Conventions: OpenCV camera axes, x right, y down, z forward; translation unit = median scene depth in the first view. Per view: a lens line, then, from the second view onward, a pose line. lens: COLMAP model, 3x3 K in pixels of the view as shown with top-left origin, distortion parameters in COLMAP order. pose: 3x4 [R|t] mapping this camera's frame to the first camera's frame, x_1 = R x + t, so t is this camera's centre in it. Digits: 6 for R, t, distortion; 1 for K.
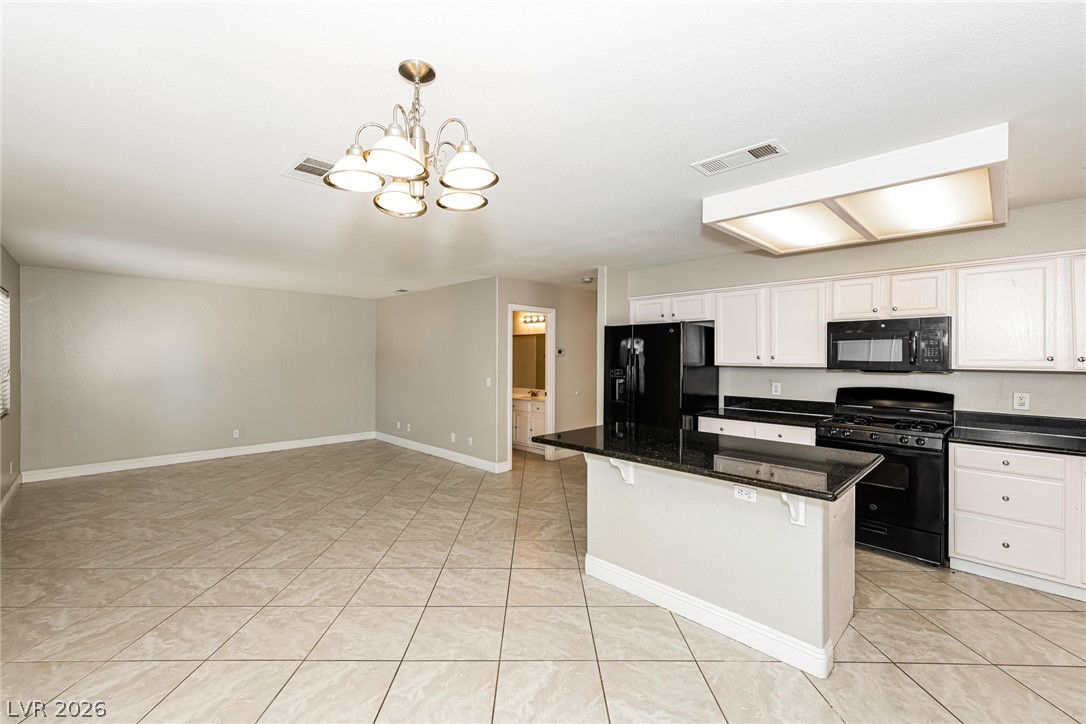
lens RADIAL K [[454.9, 0, 539.1], [0, 454.9, 358.6], [0, 0, 1]] dist [0.006201, 0.000155]
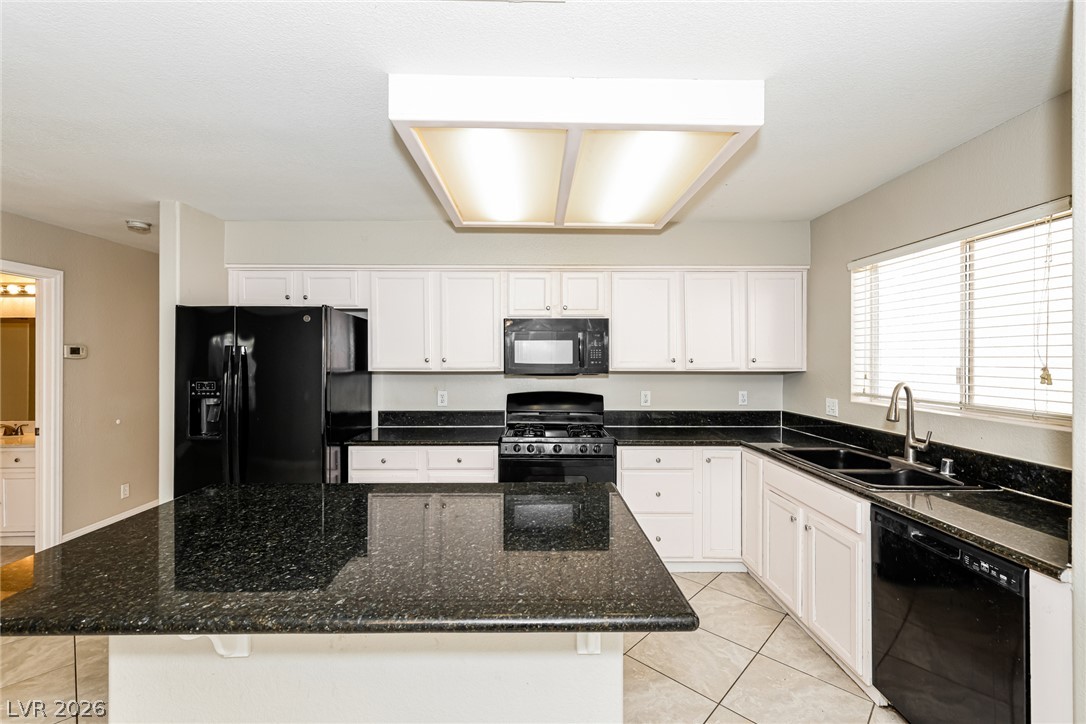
lens RADIAL K [[454.9, 0, 537.3], [0, 454.9, 361.3], [0, 0, 1]] dist [0.006201, 0.000155]
pose [[0.697737, -0.005681, 0.716332, 0.055130], [0.005728, 0.999981, 0.002350, -0.001259], [-0.716331, 0.002463, 0.697756, 0.307702]]
